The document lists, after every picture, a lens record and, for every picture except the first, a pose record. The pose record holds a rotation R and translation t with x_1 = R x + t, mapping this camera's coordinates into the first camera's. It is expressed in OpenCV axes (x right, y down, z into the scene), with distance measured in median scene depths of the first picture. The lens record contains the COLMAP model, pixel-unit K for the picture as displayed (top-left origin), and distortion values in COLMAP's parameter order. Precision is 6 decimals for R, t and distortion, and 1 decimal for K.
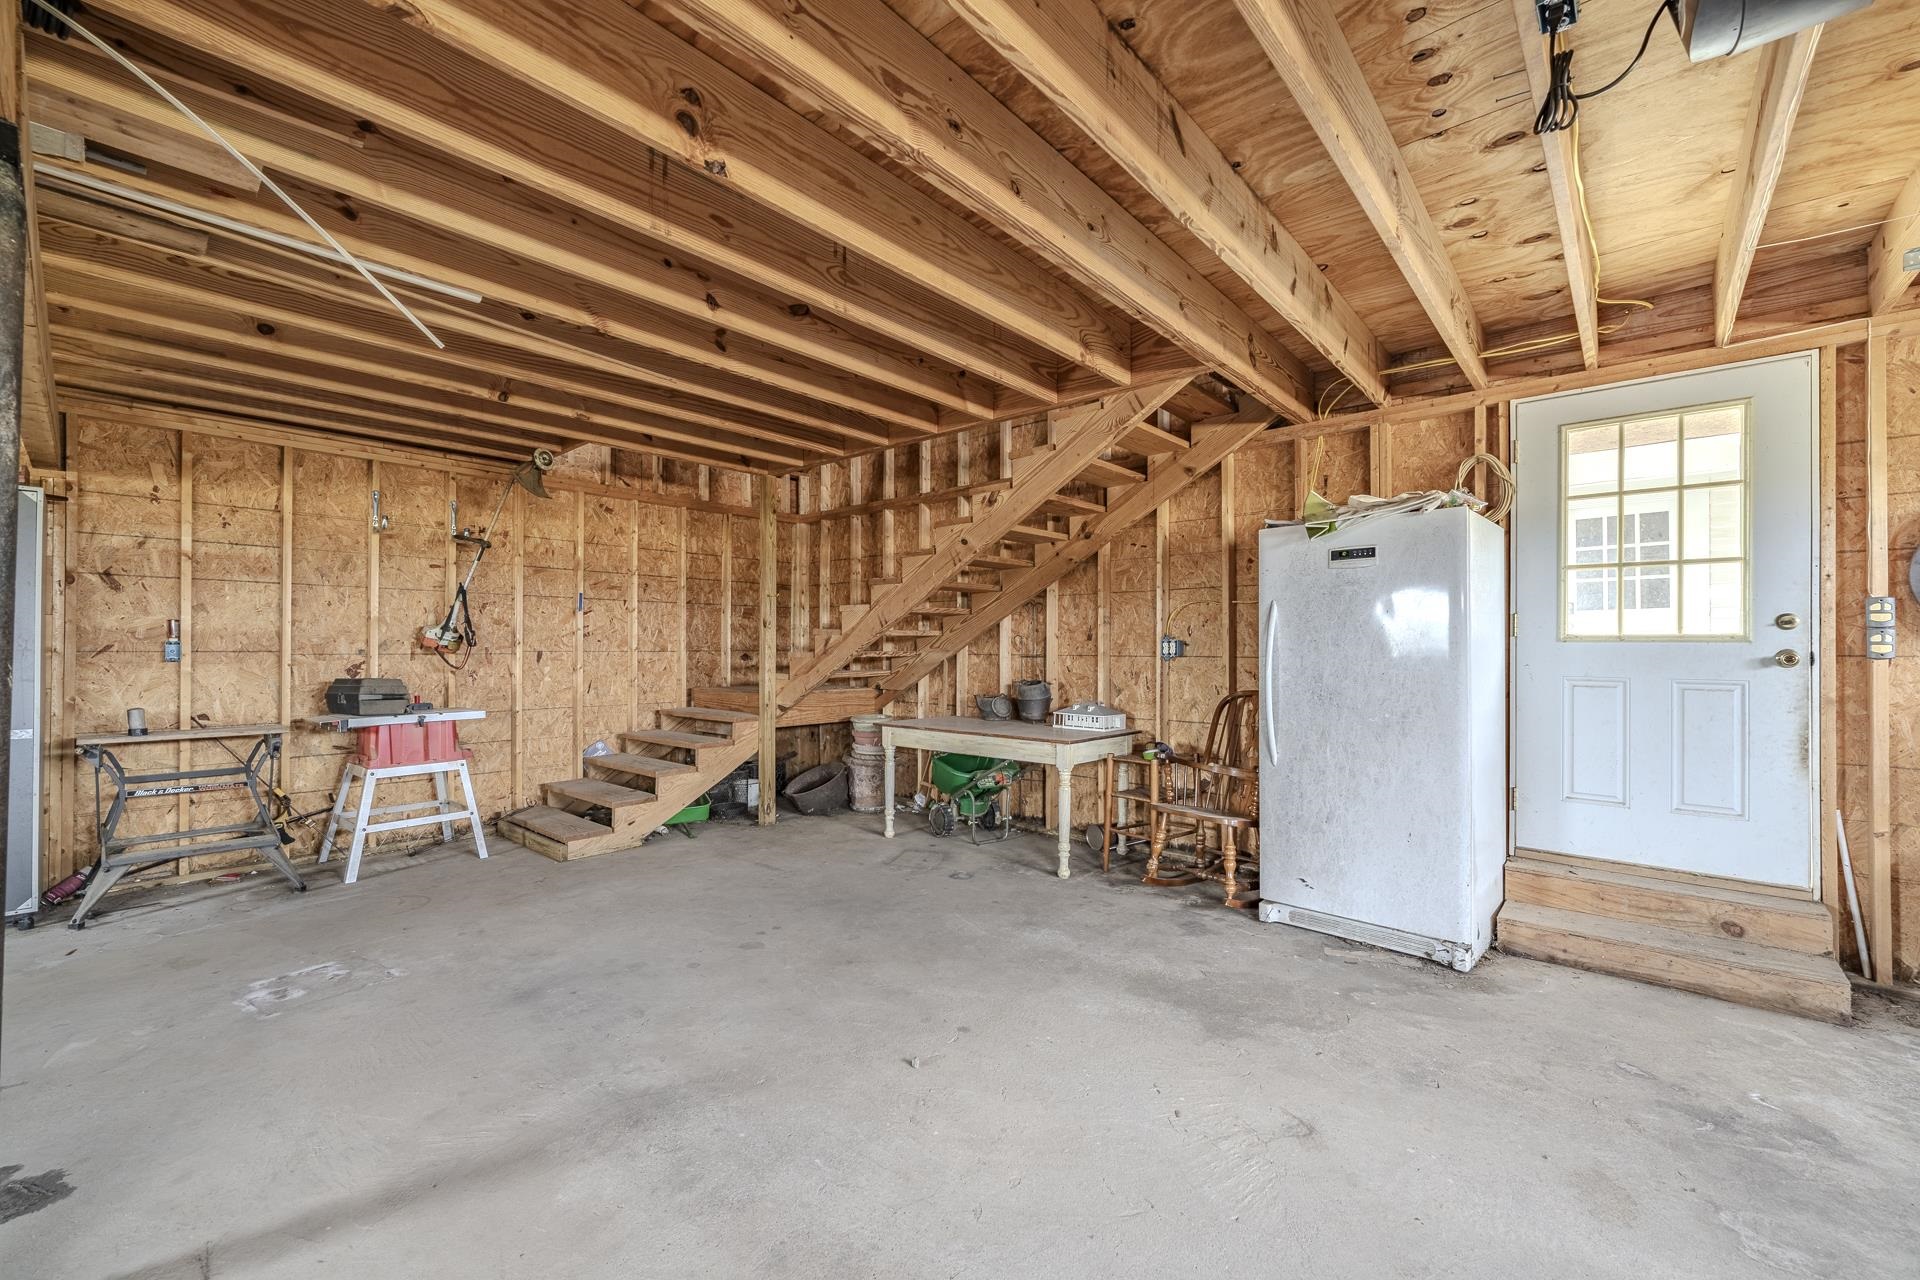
lens RADIAL K [[771.9, 0, 955.8], [0, 771.9, 642.5], [0, 0, 1]] dist [-0.000035, -0.000107]
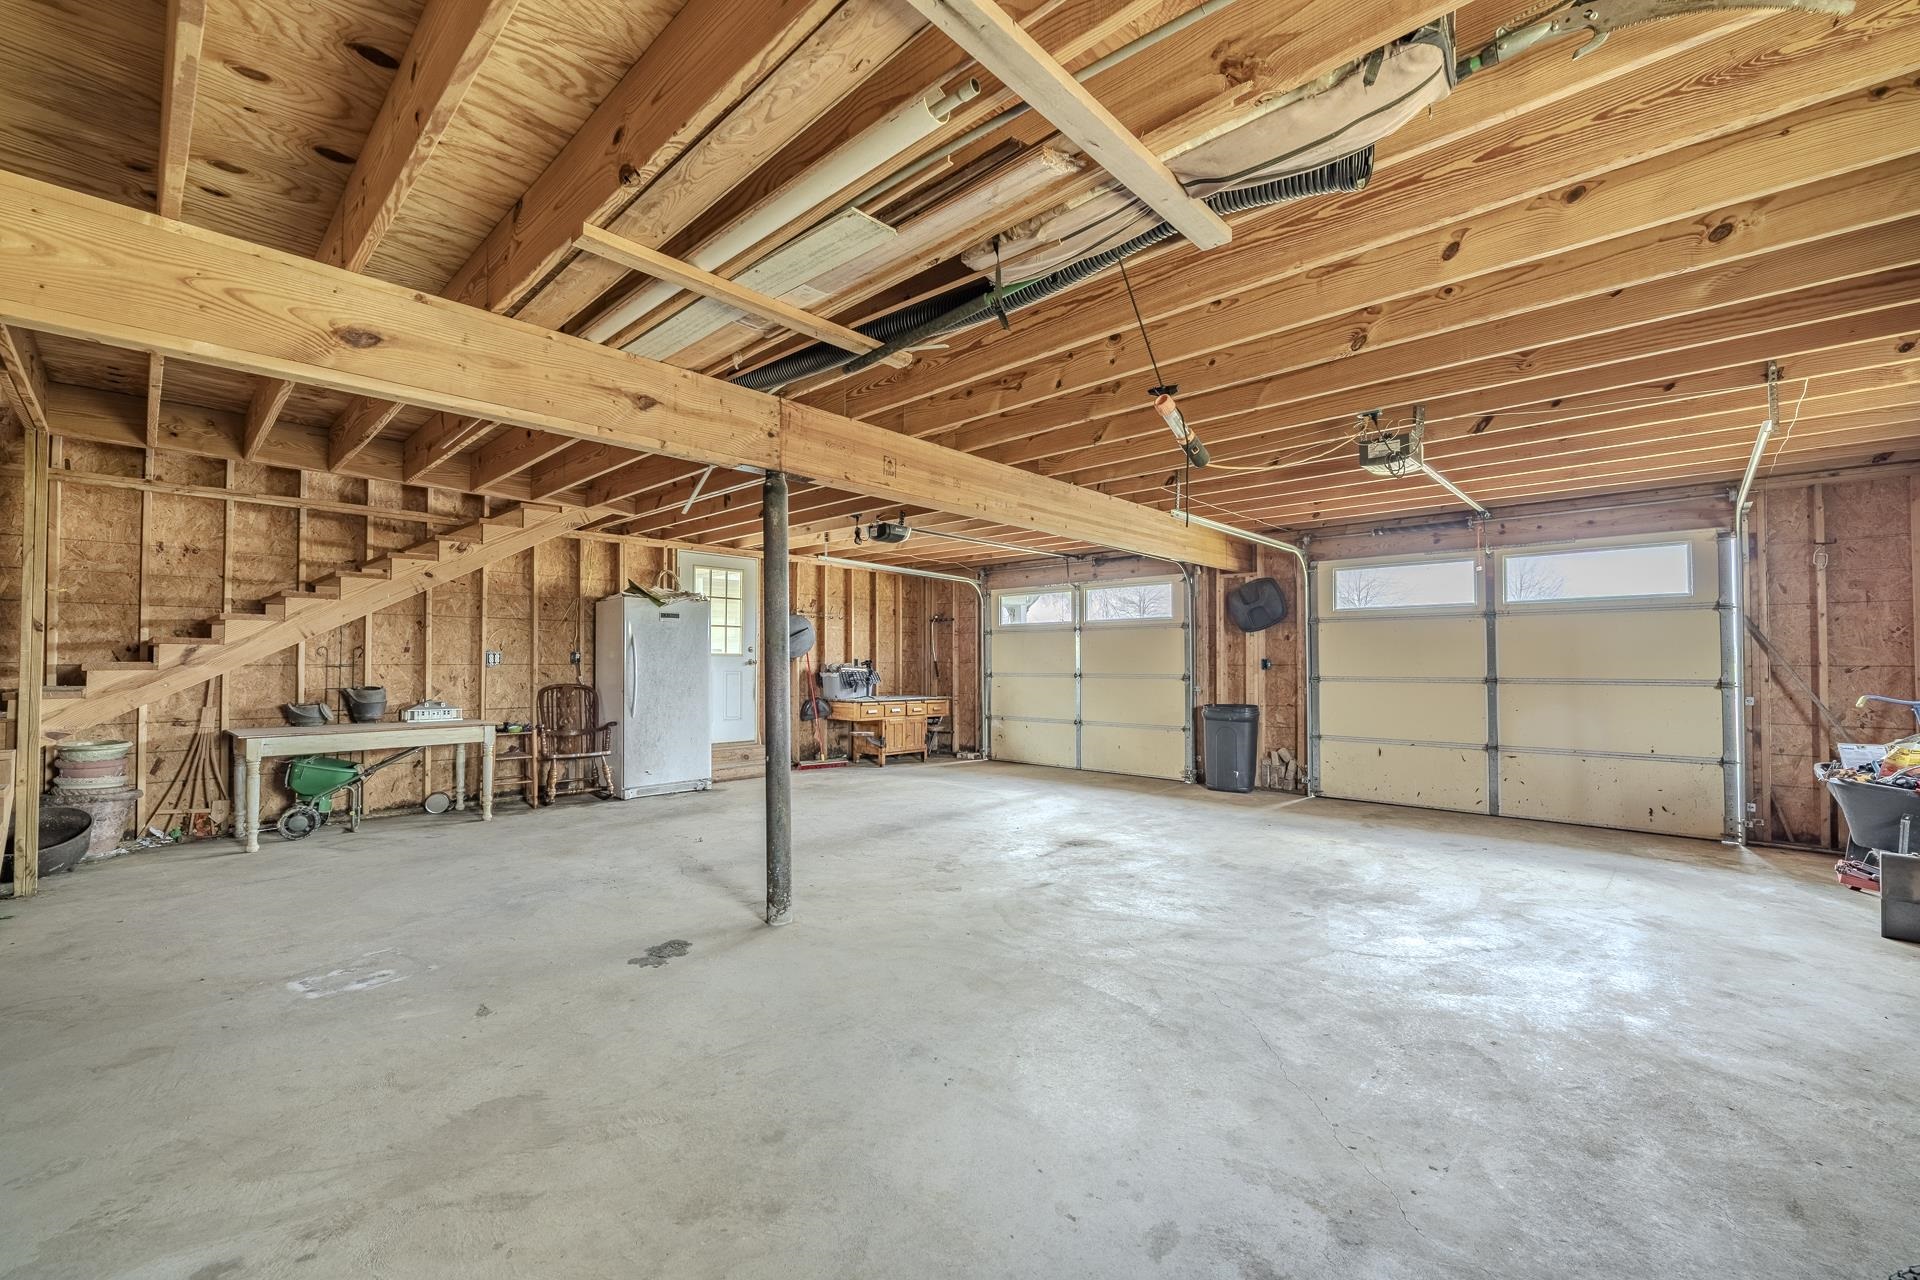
lens RADIAL K [[771.9, 0, 955.8], [0, 771.9, 642.5], [0, 0, 1]] dist [-0.000035, -0.000107]
pose [[0.028705, 0.020179, 0.999384, -1.737977], [-0.007423, 0.999773, -0.019974, -0.000696], [-0.999560, -0.006845, 0.028849, 0.135486]]
